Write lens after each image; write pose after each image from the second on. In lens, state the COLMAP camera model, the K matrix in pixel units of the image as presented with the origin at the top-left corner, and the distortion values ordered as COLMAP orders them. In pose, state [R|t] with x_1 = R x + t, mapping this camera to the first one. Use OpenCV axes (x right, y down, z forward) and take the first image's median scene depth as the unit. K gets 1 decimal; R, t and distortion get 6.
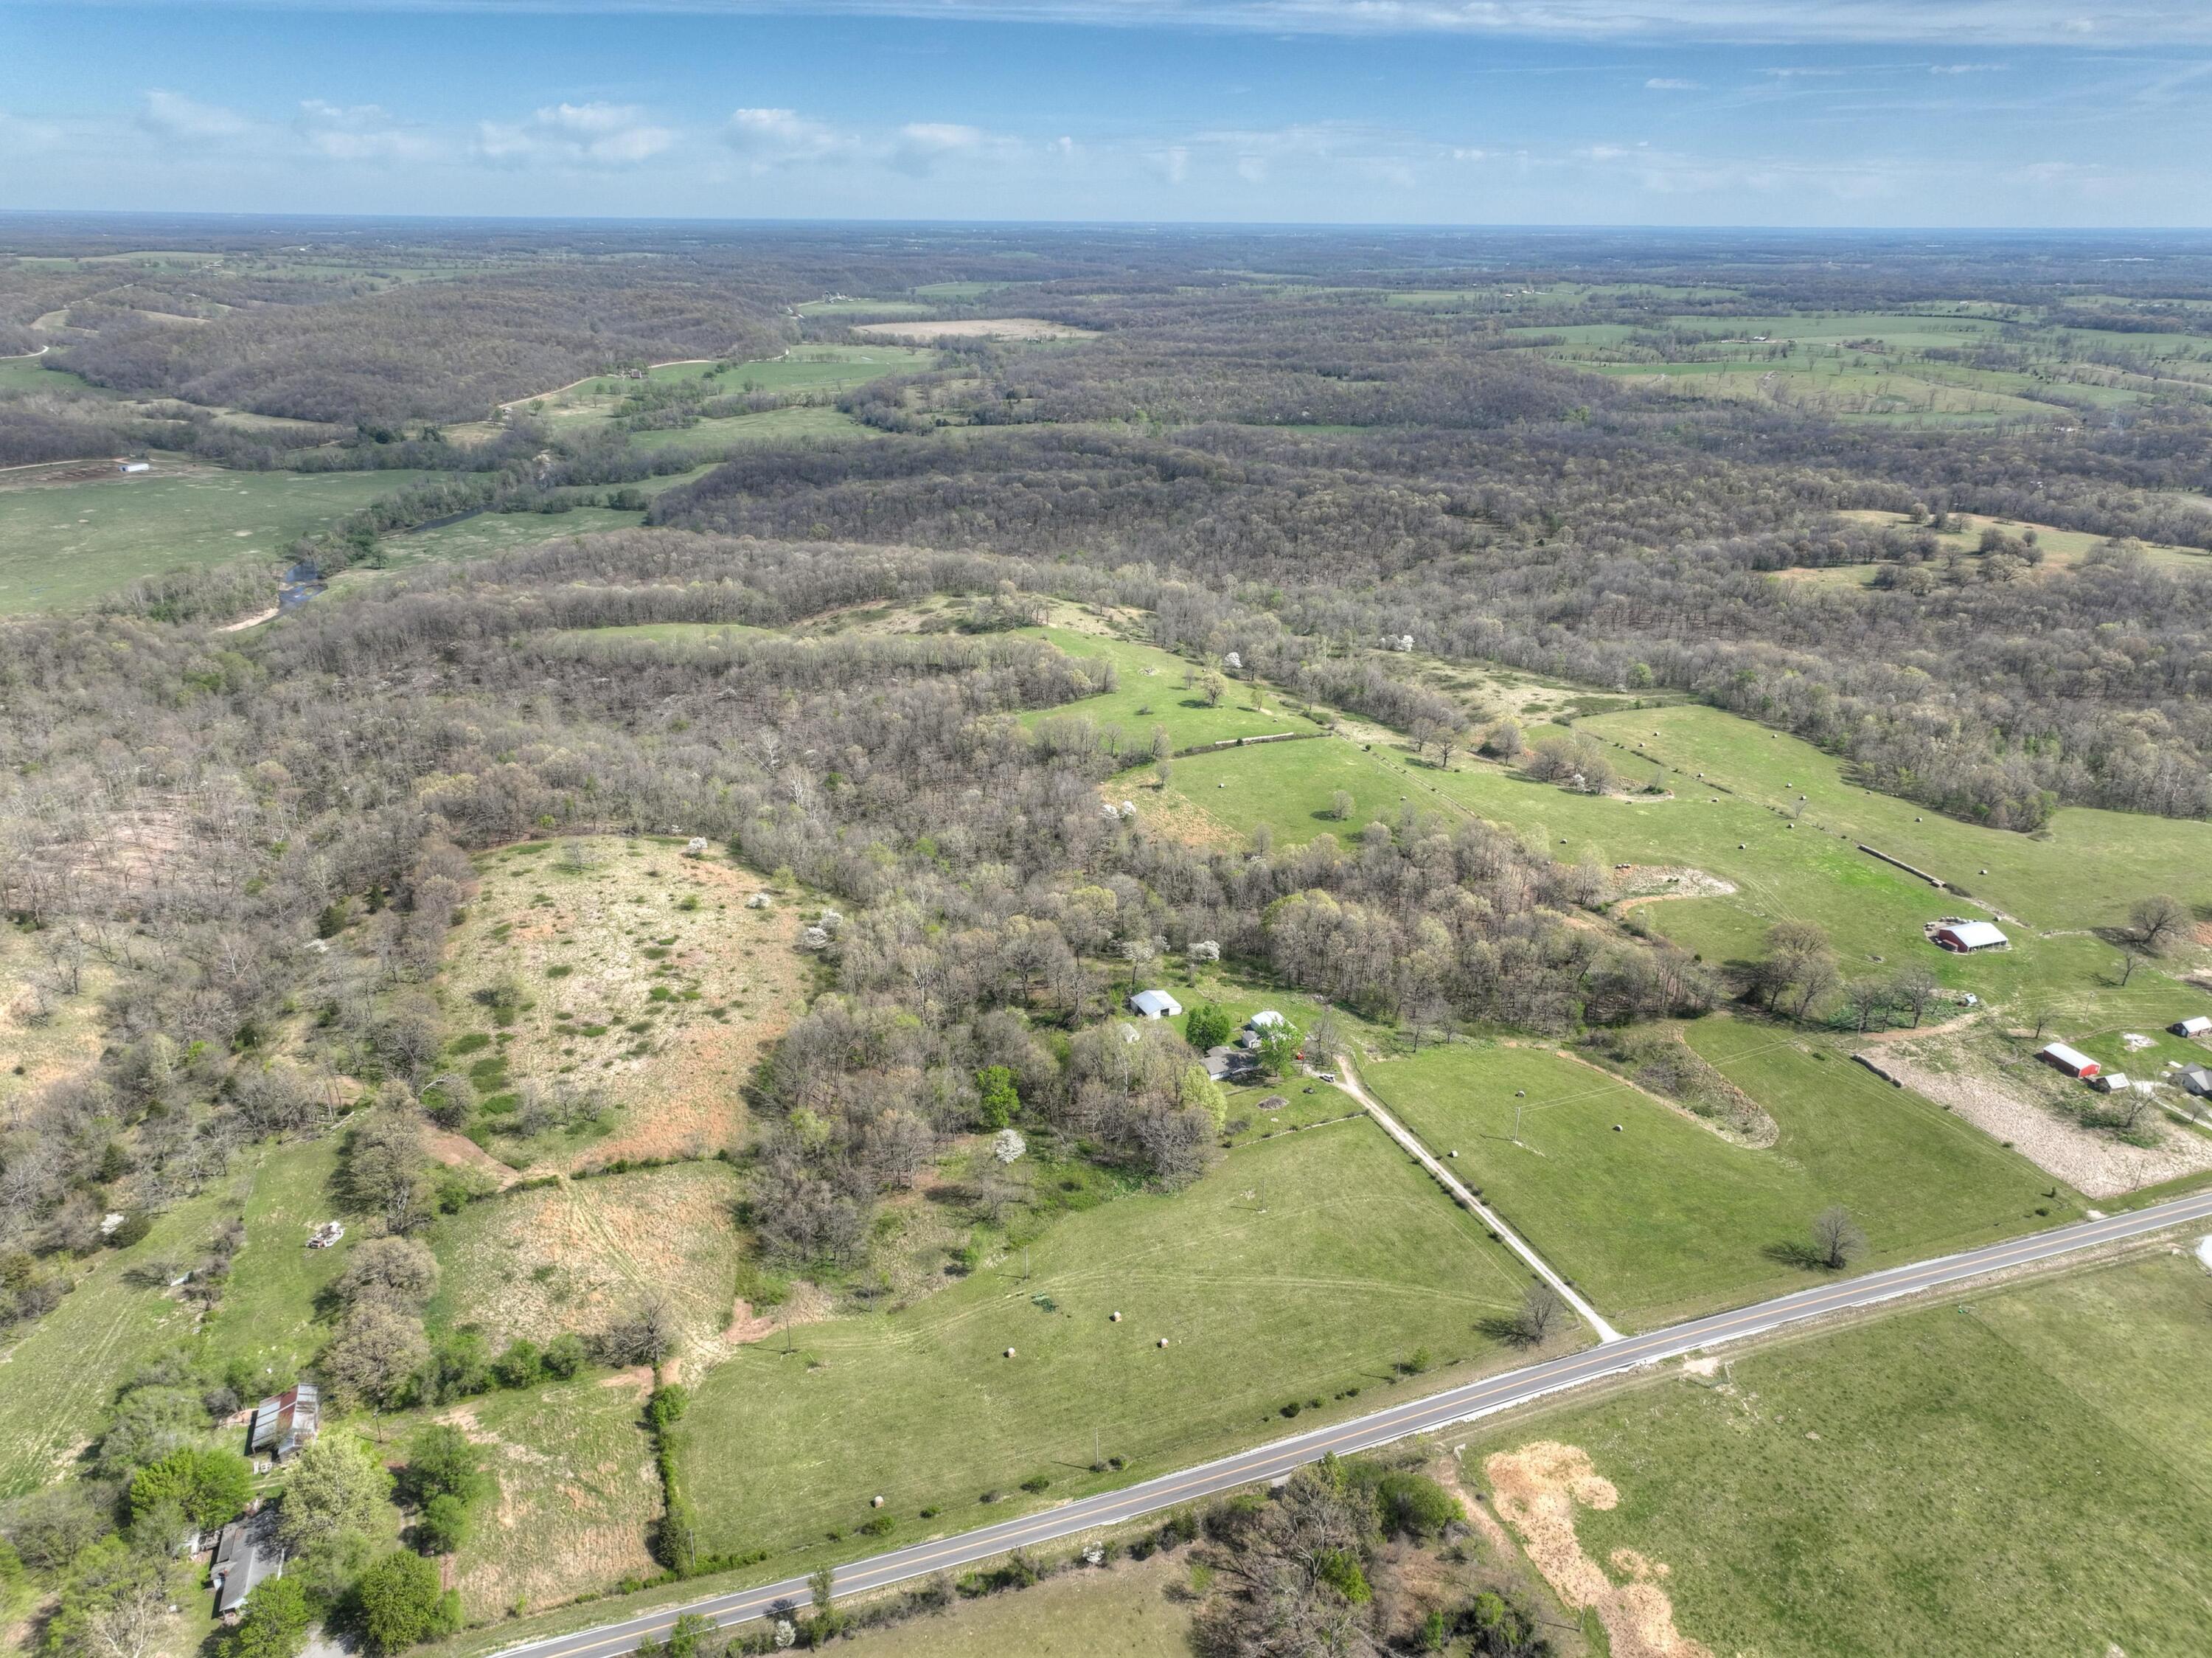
lens RADIAL K [[1541.2, 0, 1101.2], [0, 1541.2, 825.6], [0, 0, 1]] dist [-0.004491, 0.023449]
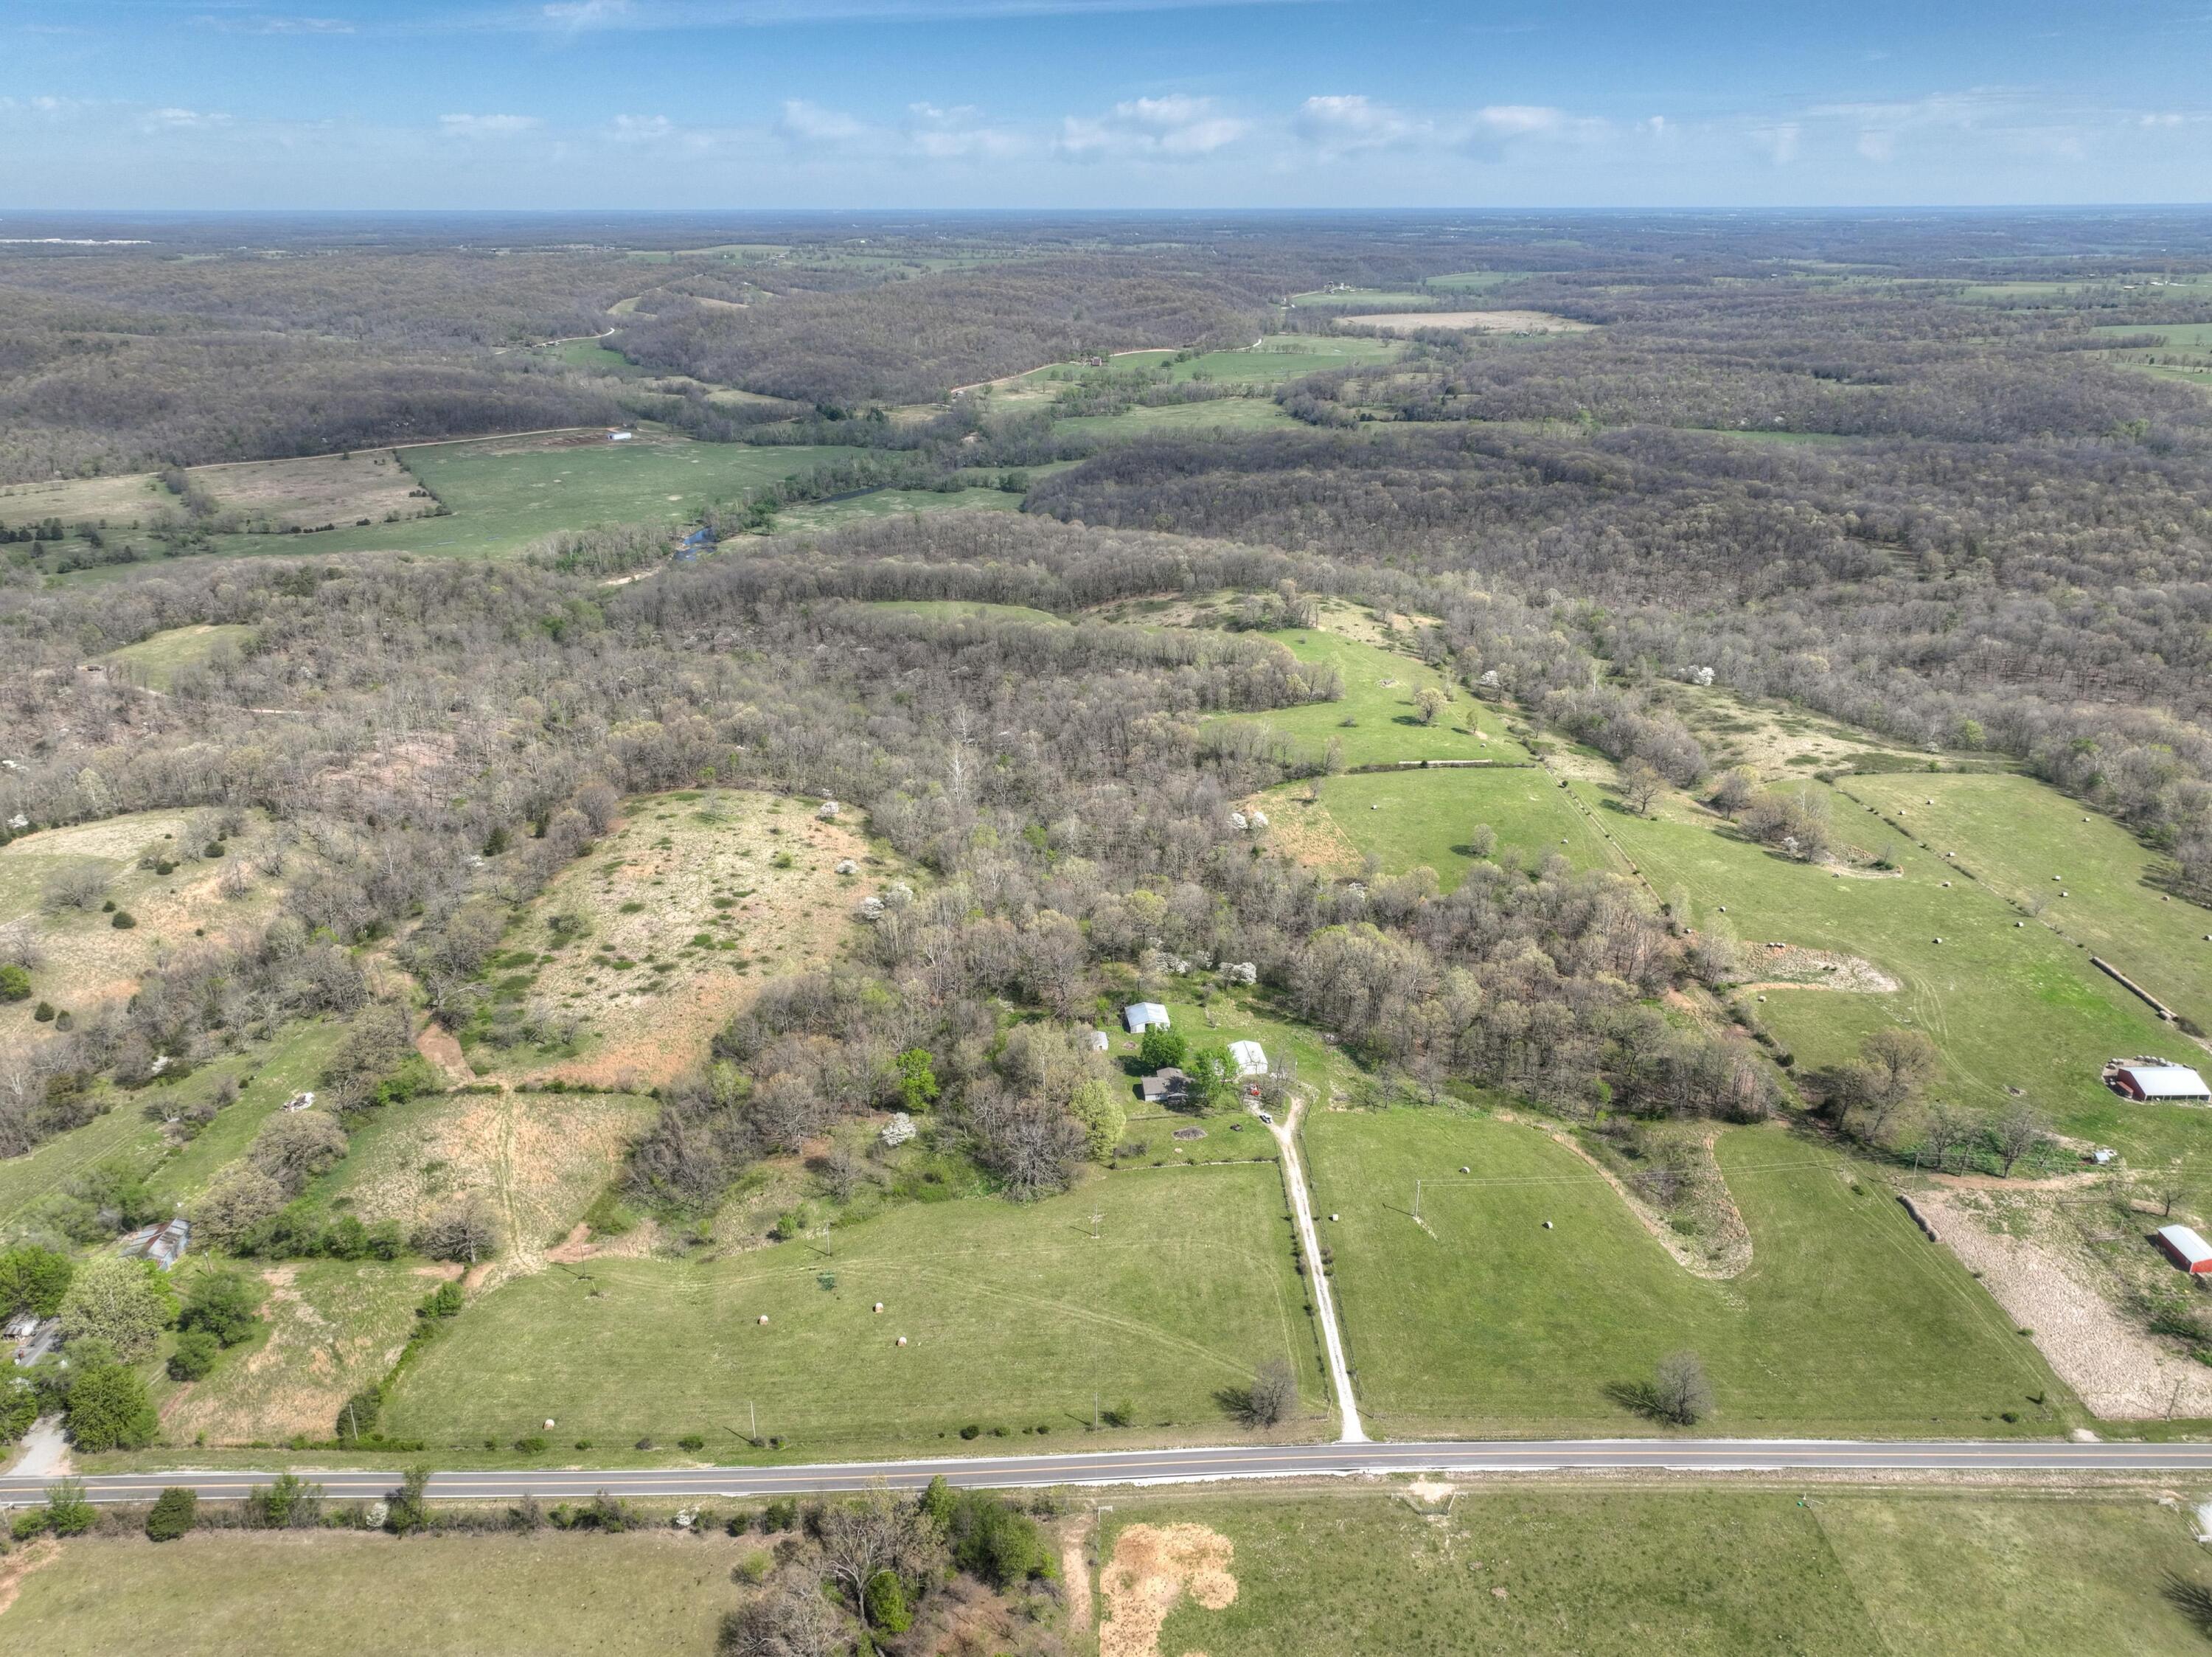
lens RADIAL K [[1592.0, 0, 1106.0], [0, 1592.0, 828.5], [0, 0, 1]] dist [0.003741, 0.006804]
pose [[0.946845, 0.107948, -0.303037, 0.278378], [-0.108982, 0.993951, 0.013551, -0.010844], [0.302667, 0.020194, 0.952882, 0.042269]]
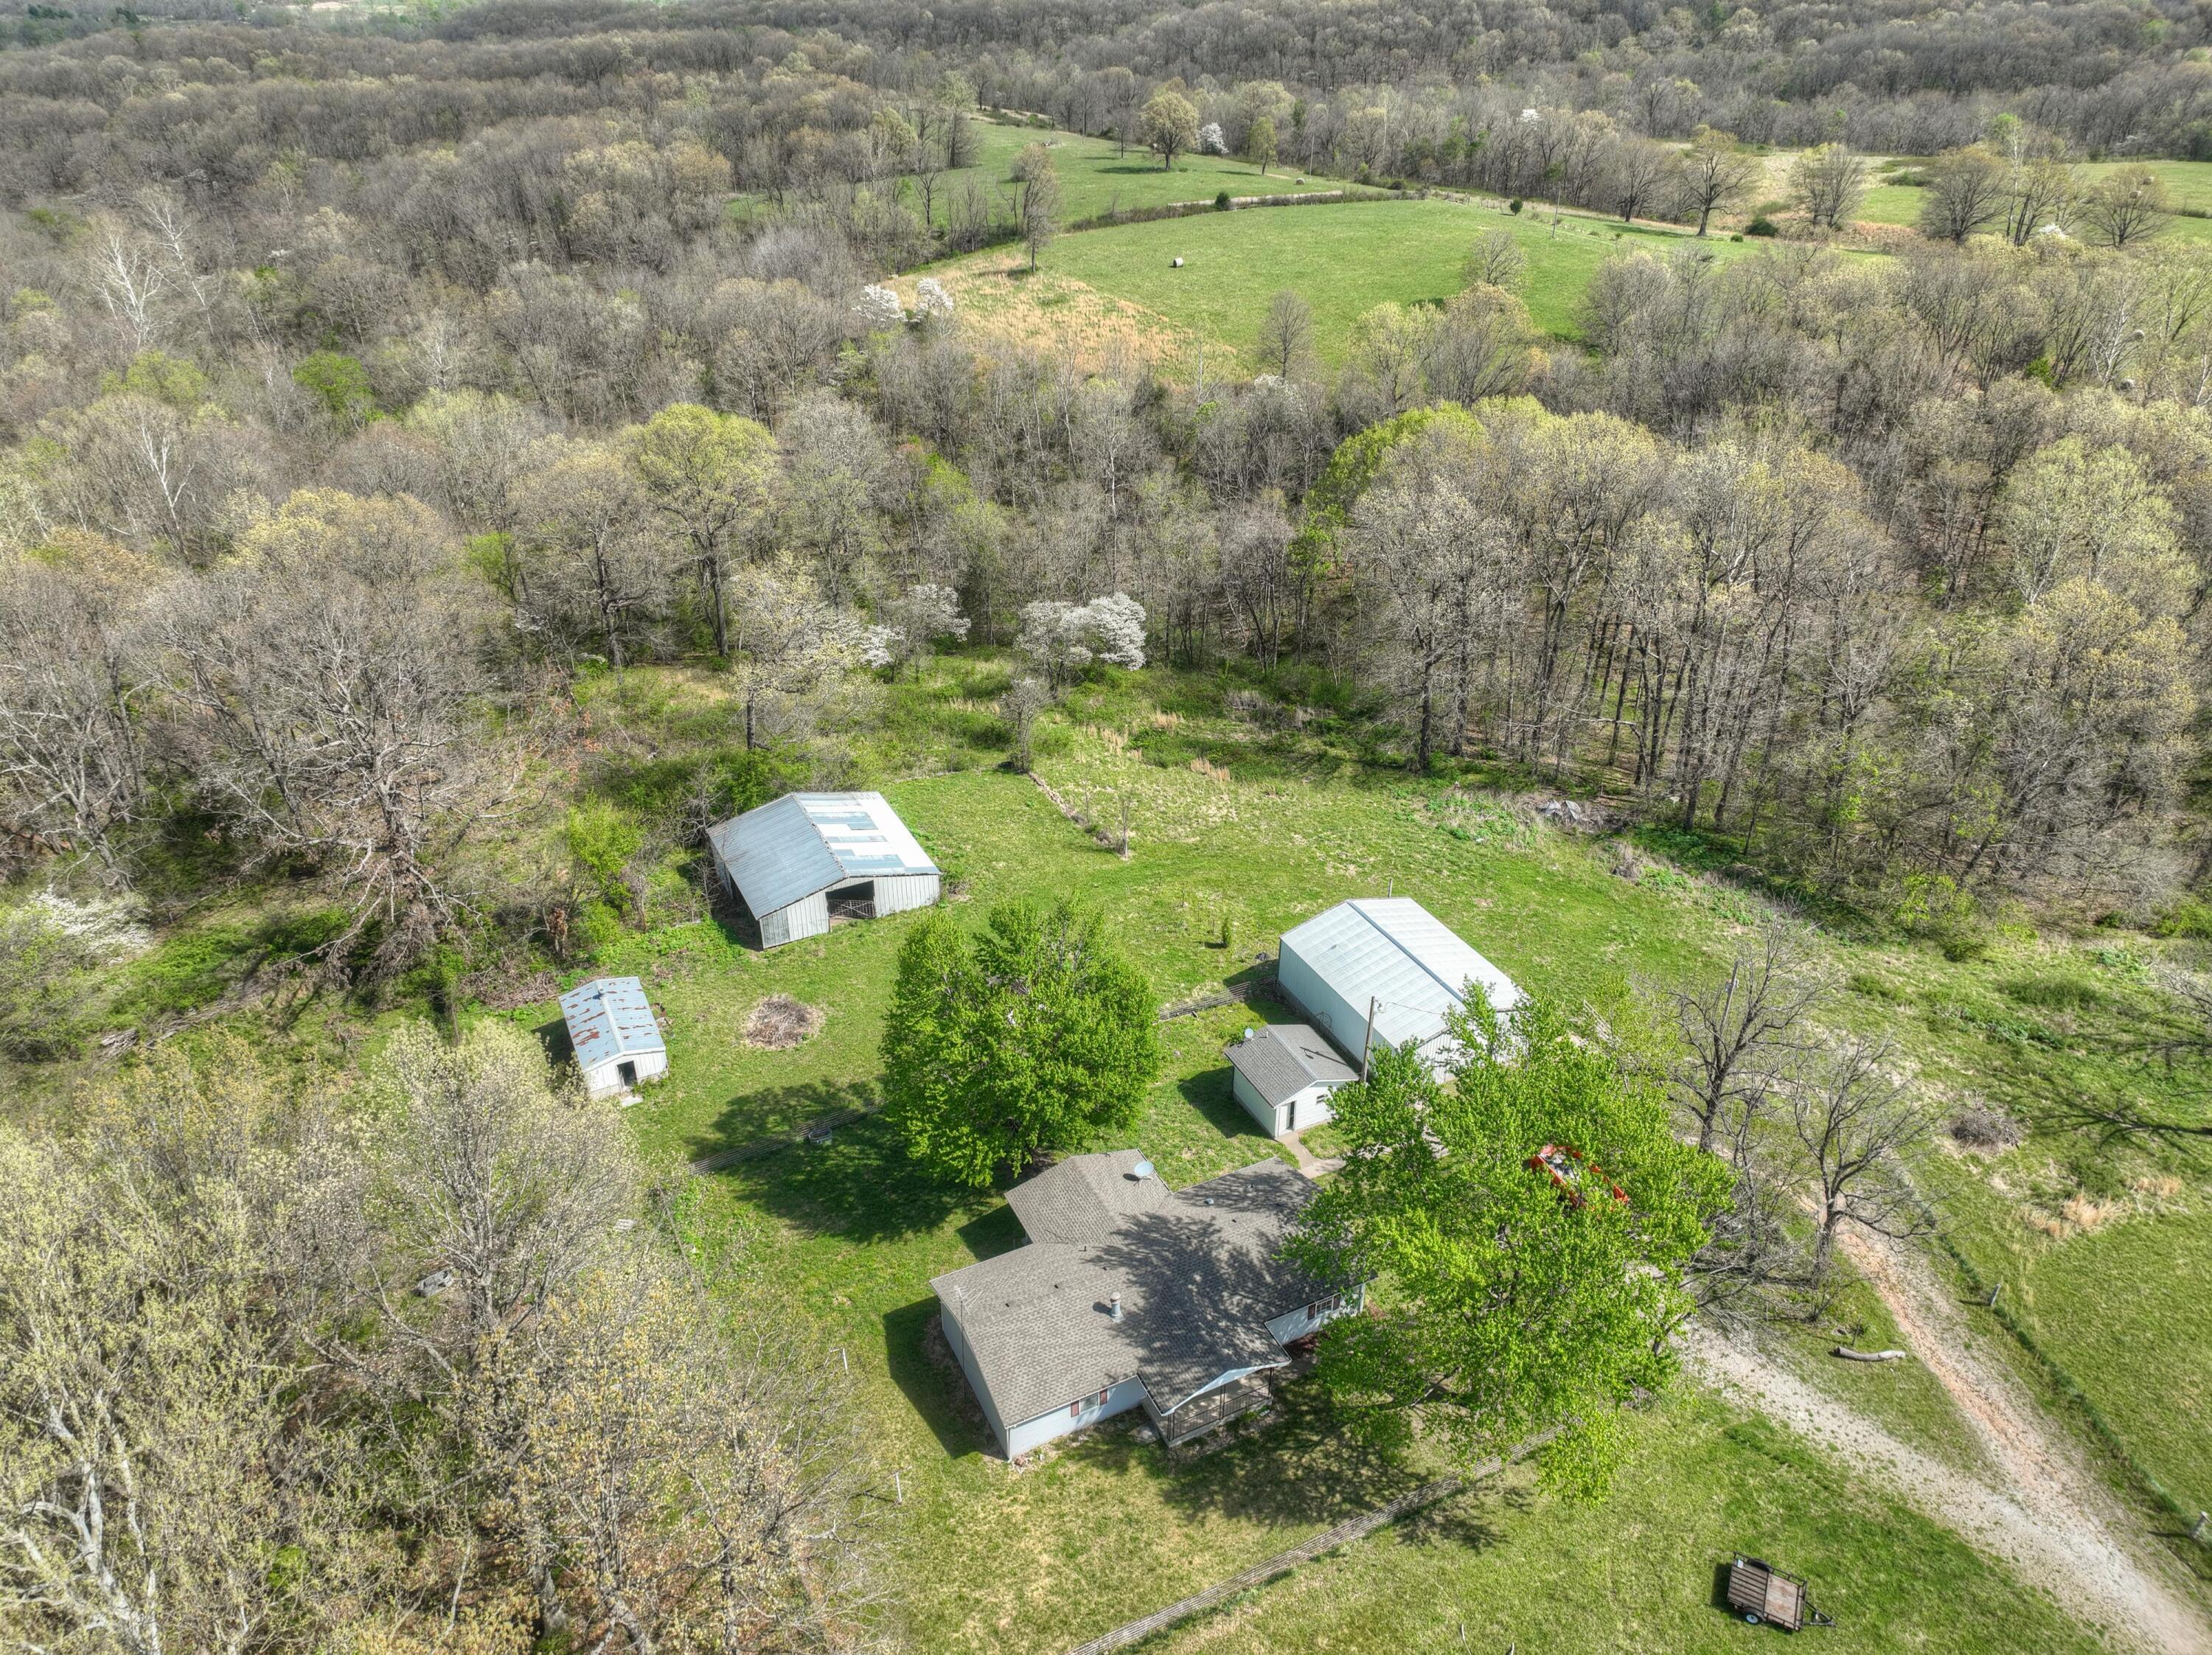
lens RADIAL K [[1540.8, 0, 1101.2], [0, 1540.8, 824.1], [0, 0, 1]] dist [-0.004491, 0.023449]
pose [[0.999854, -0.014793, 0.008585, 0.066855], [0.013314, 0.988251, 0.152260, 0.074153], [-0.010736, -0.152123, 0.988303, 0.738175]]
